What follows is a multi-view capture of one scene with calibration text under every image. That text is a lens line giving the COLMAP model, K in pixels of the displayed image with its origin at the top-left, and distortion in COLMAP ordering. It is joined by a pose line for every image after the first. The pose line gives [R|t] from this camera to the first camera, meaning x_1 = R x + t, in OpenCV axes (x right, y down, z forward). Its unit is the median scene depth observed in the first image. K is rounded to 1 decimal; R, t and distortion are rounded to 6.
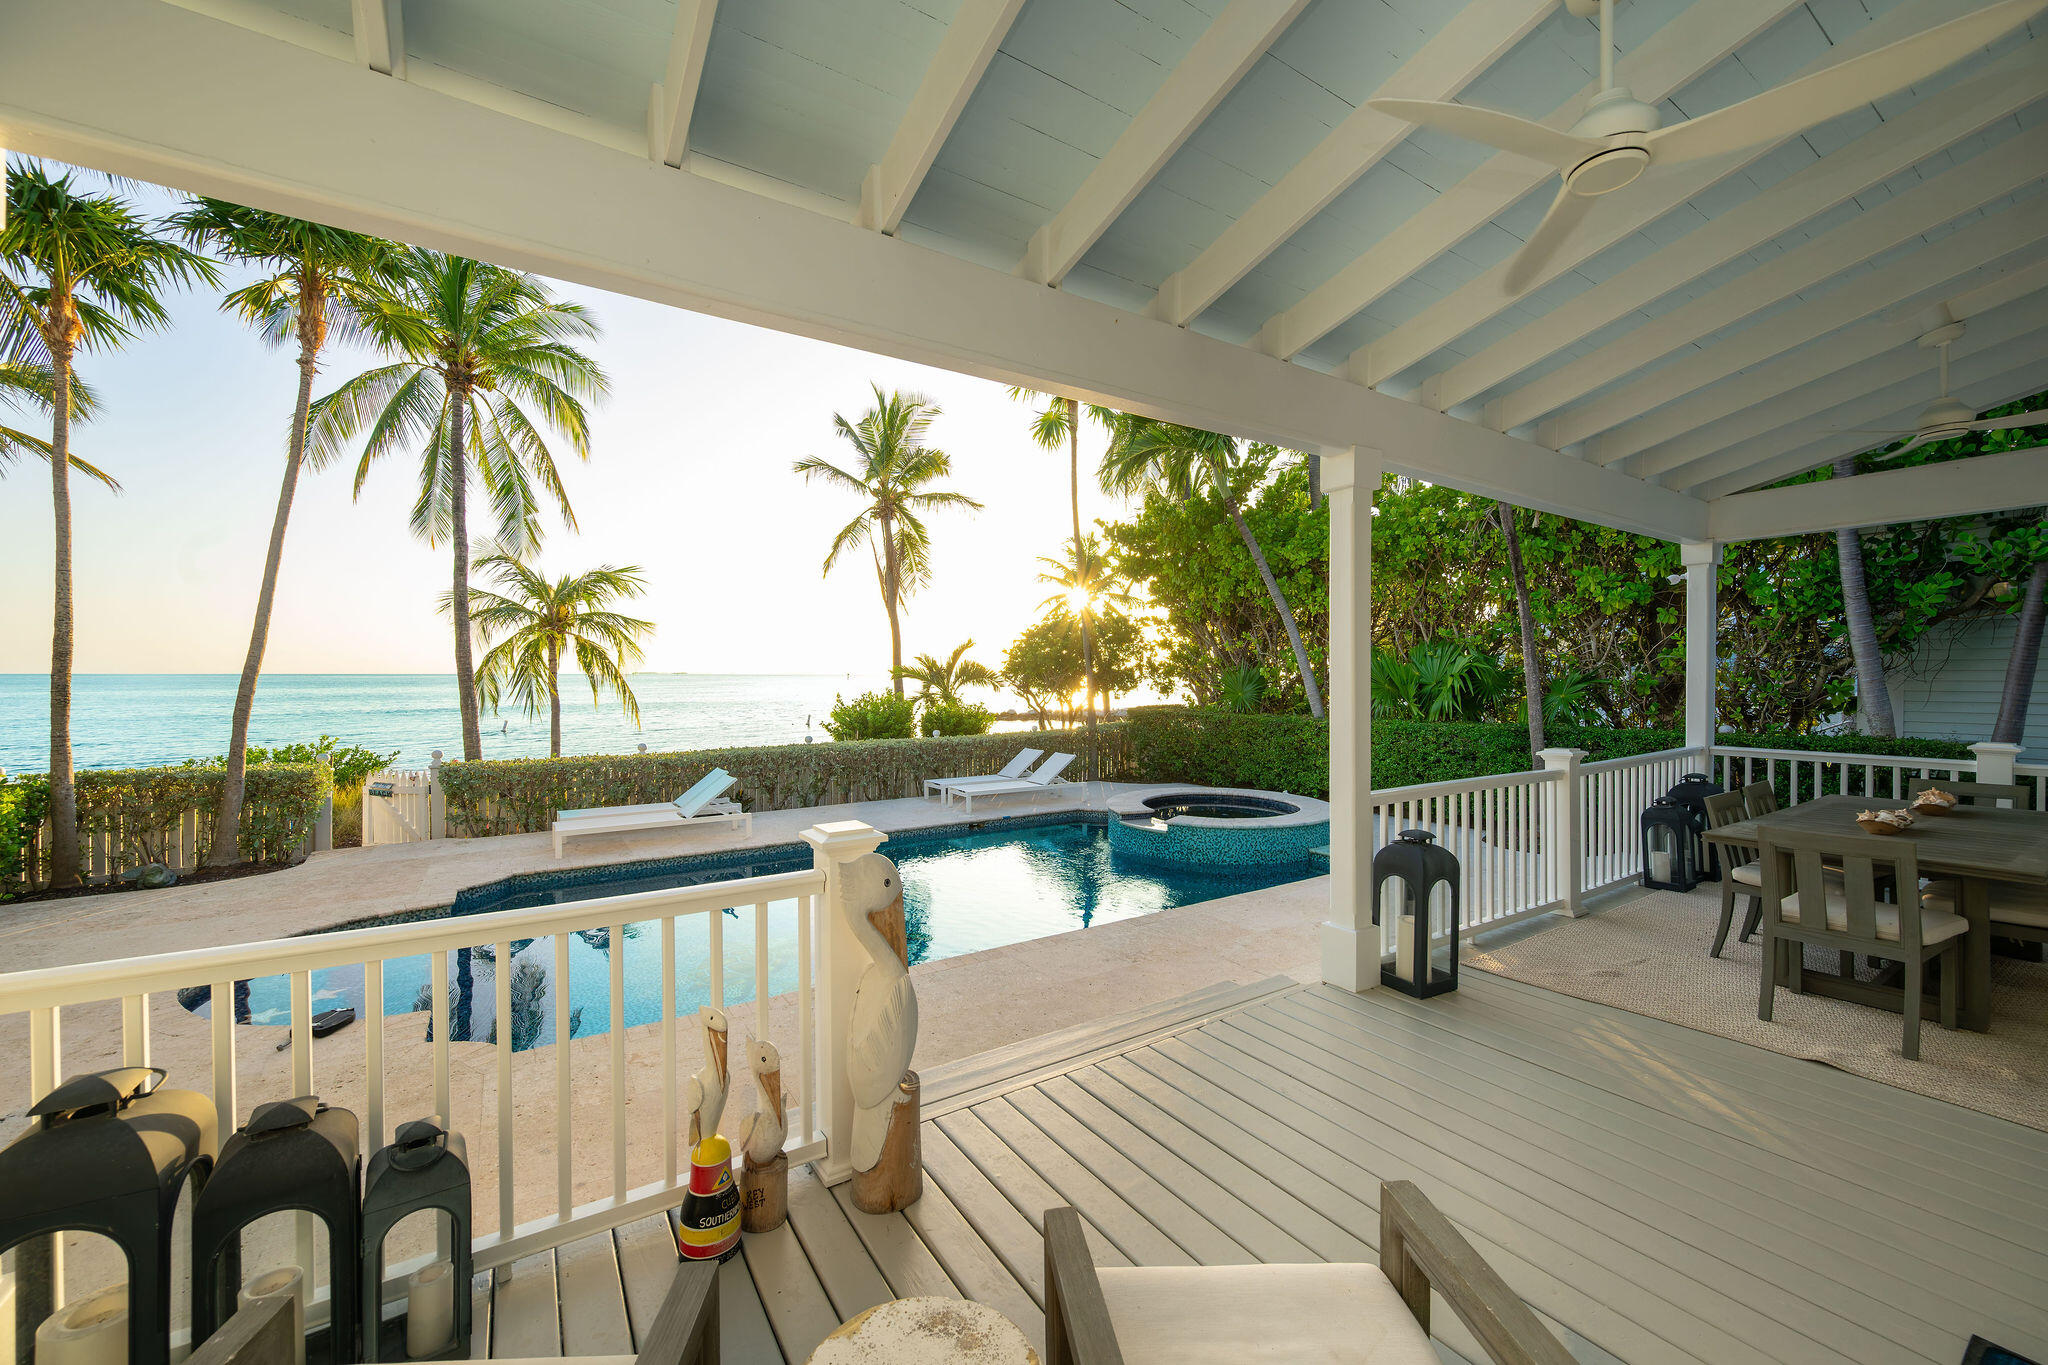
lens RADIAL K [[803.4, 0, 1026.7], [0, 803.4, 676.0], [0, 0, 1]] dist [0.001419, -0.000319]
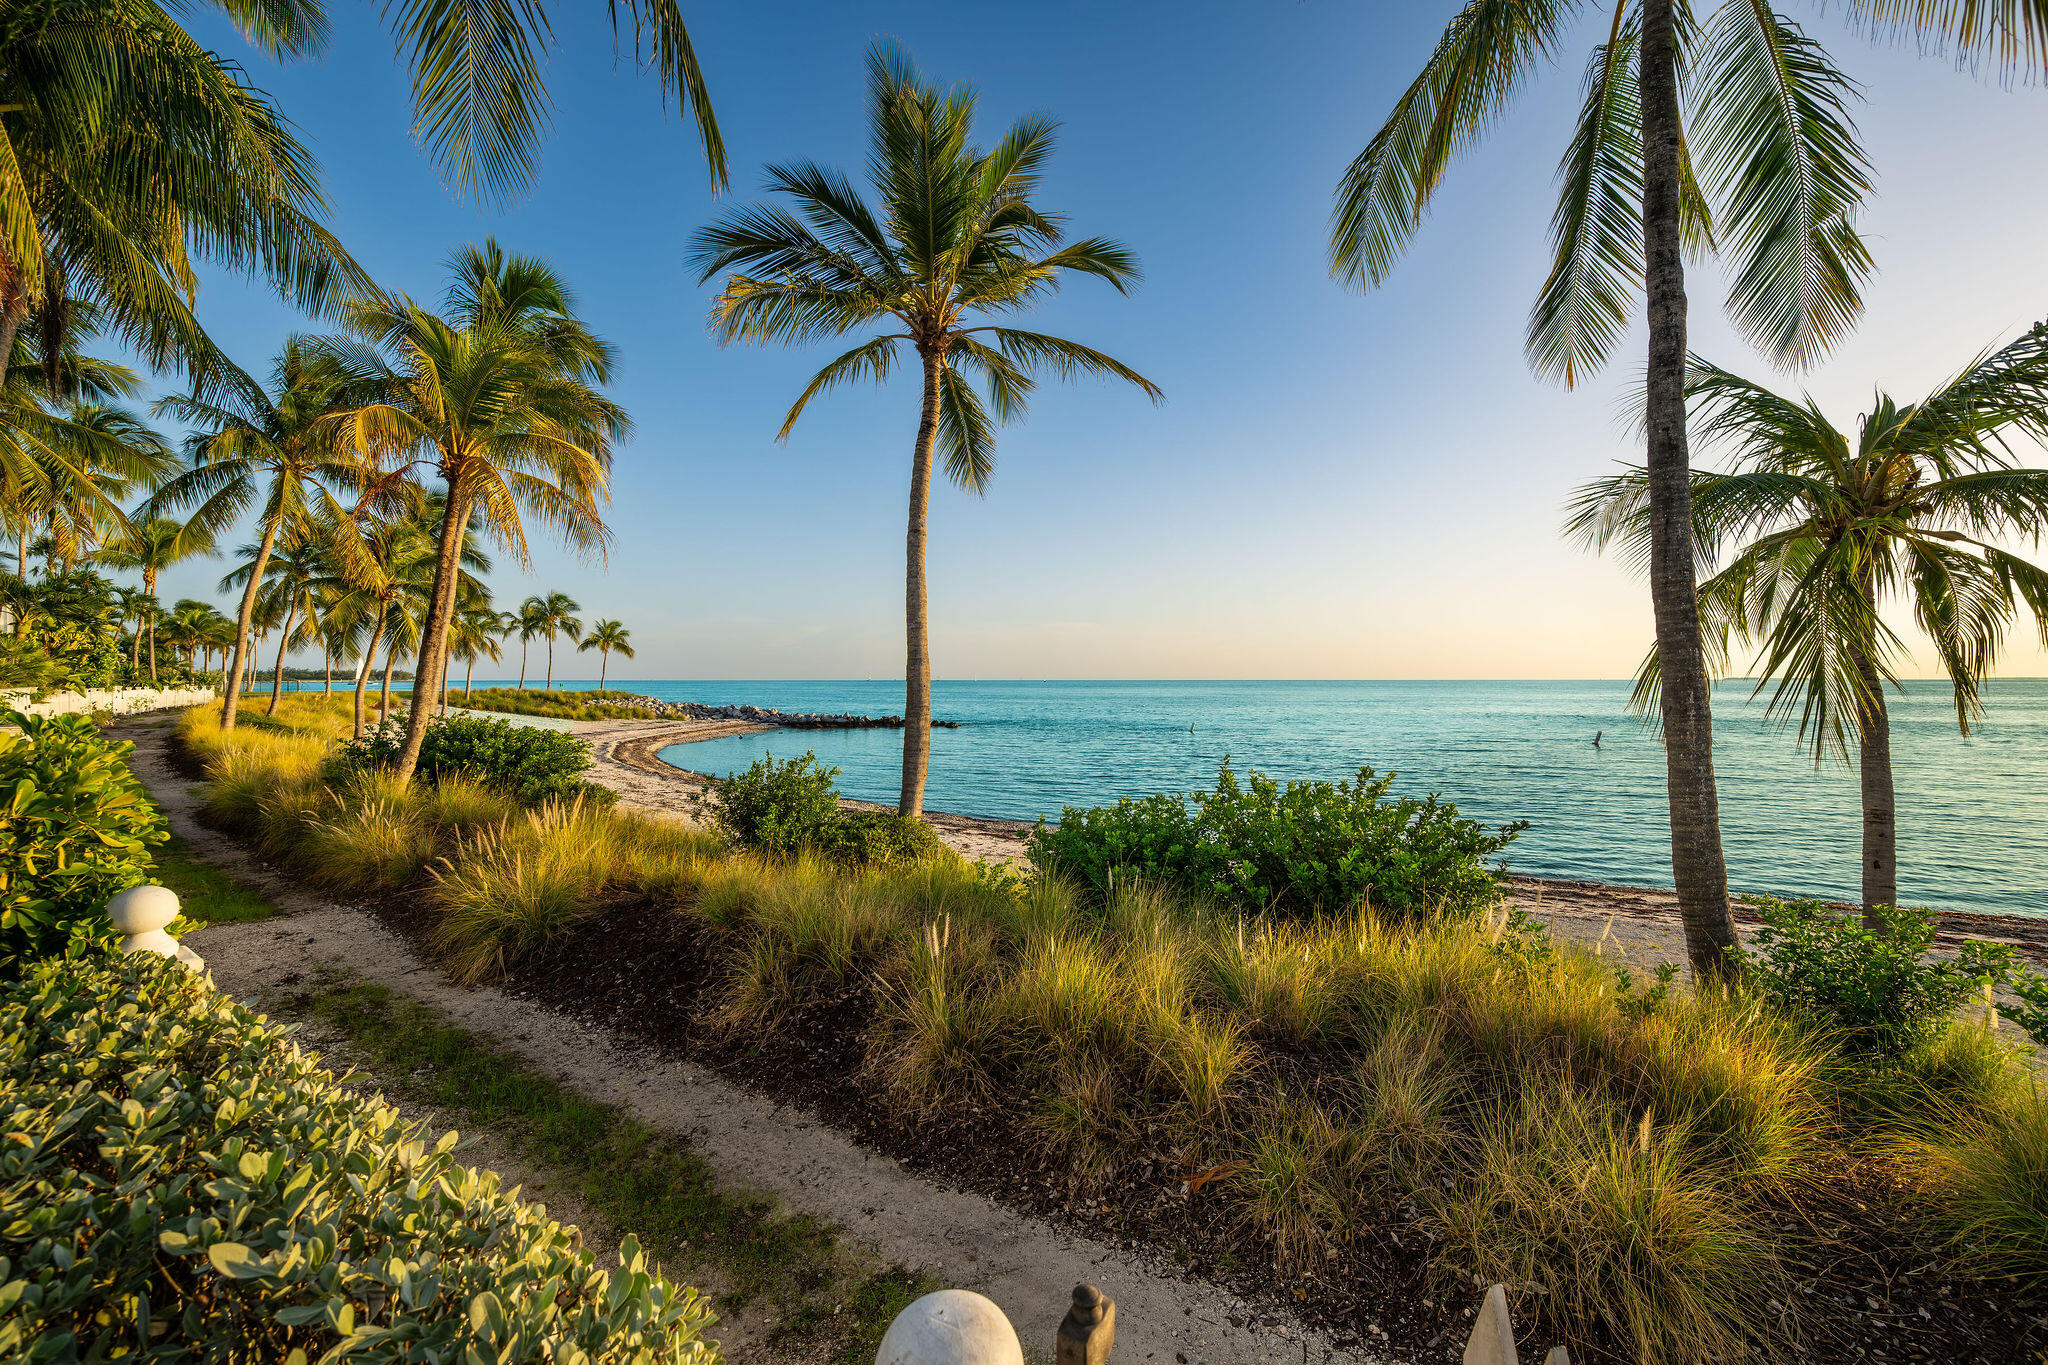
lens RADIAL K [[803.4, 0, 1025.8], [0, 803.4, 685.6], [0, 0, 1]] dist [0.001419, -0.000319]
pose [[0.383310, 0.003768, -0.923612, -0.445693], [-0.002129, 0.999993, 0.003196, 0.024083], [0.923617, 0.000742, 0.383316, 0.544407]]
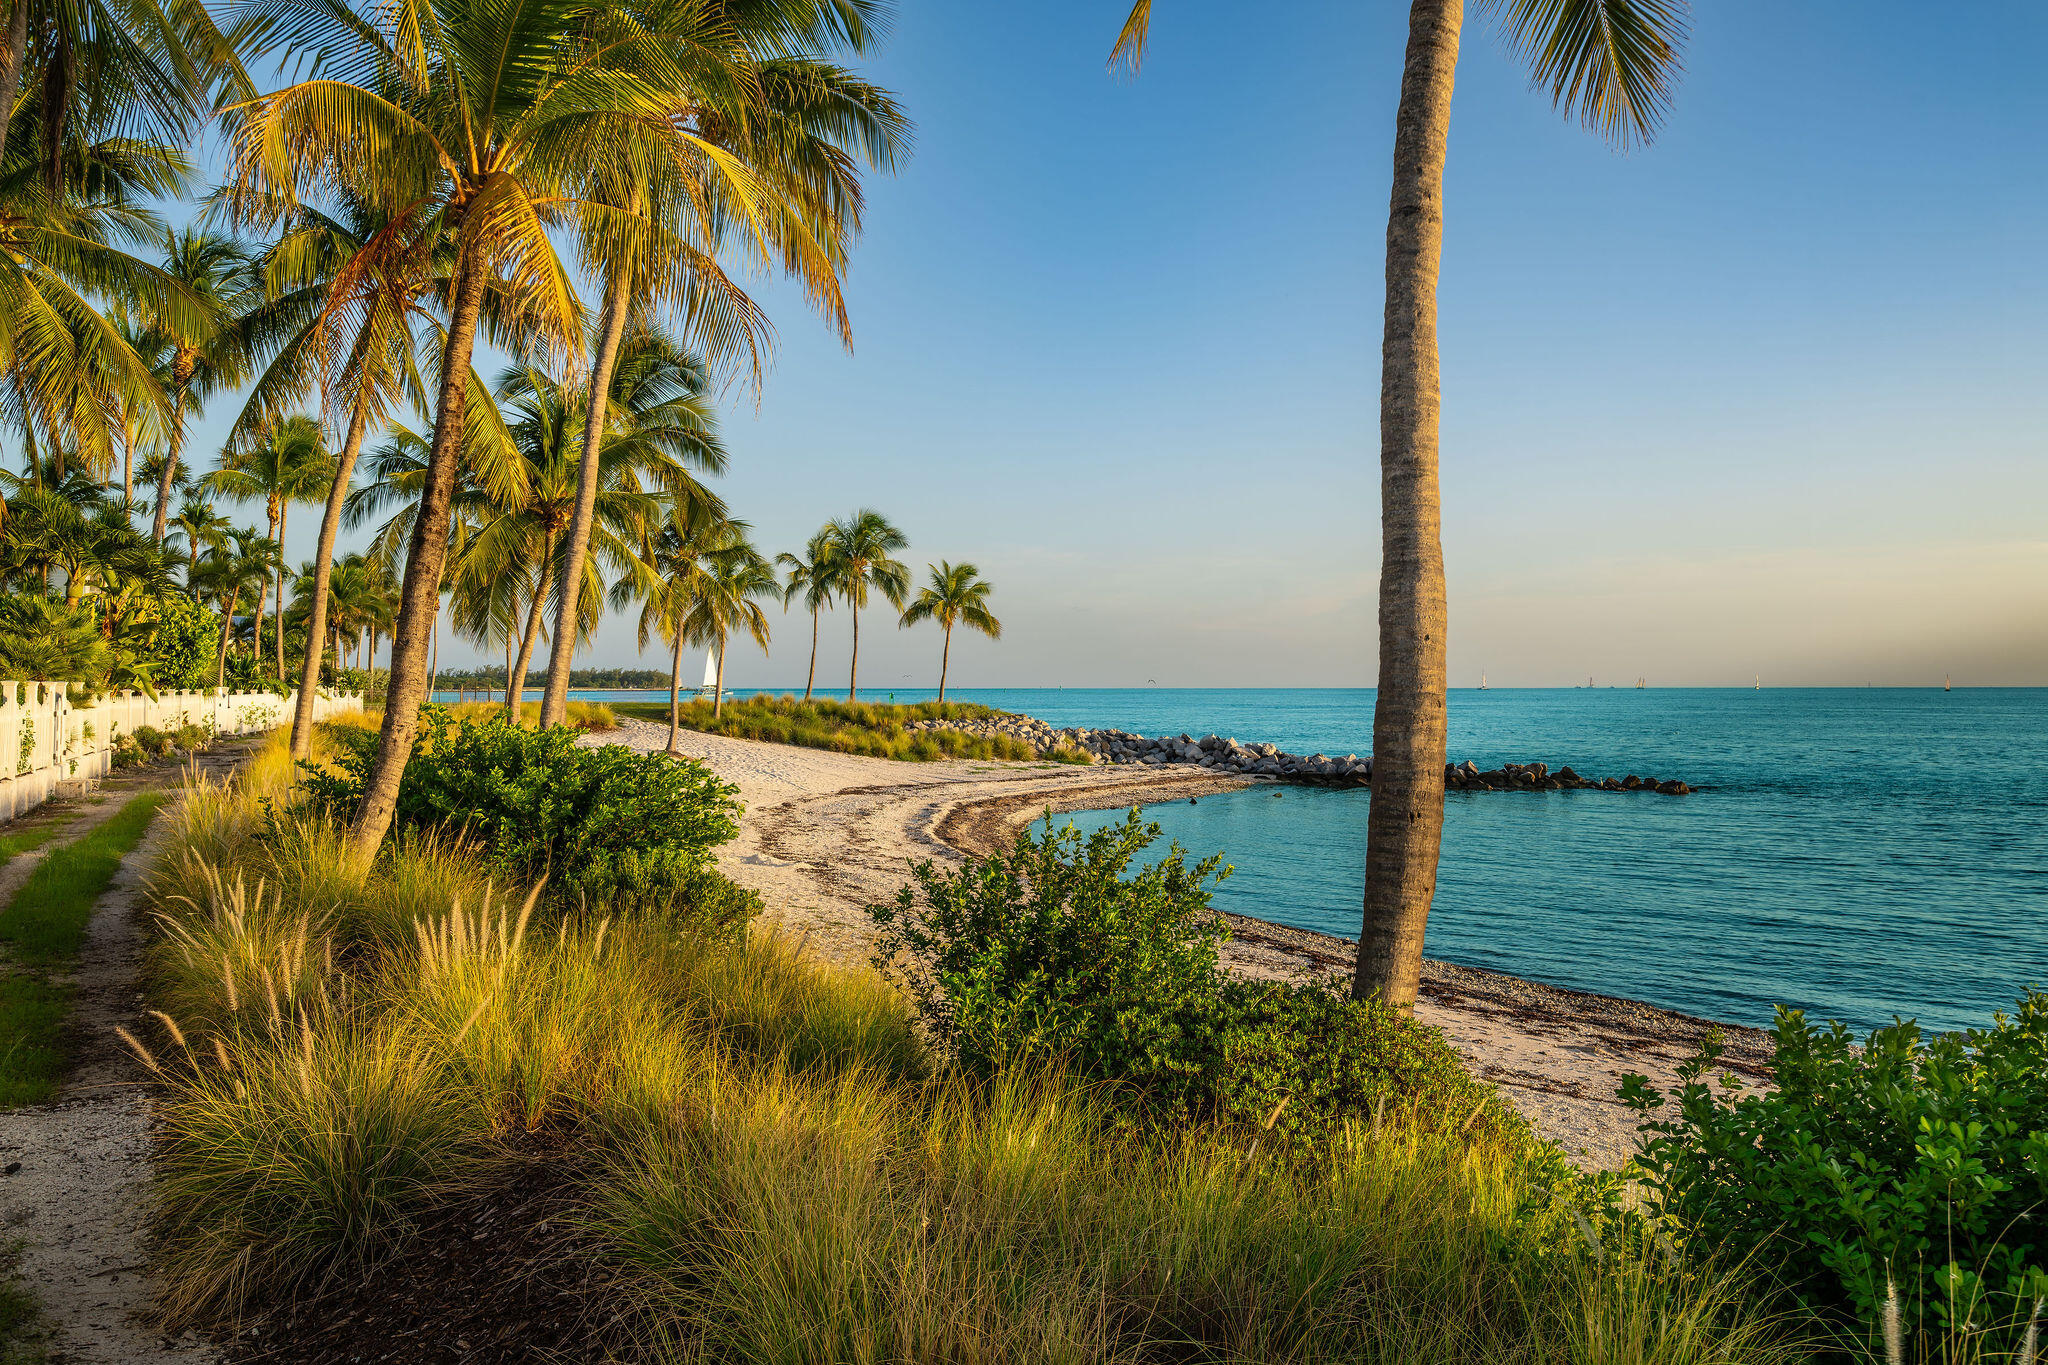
lens RADIAL K [[1767.6, 0, 1025.1], [0, 1767.6, 670.6], [0, 0, 1]] dist [-0.006203, 0.010375]
pose [[-0.057271, -0.011398, -0.998294, -0.527835], [-0.003340, 0.999931, -0.011225, 0.036977], [0.998353, 0.002691, -0.057305, 0.605367]]
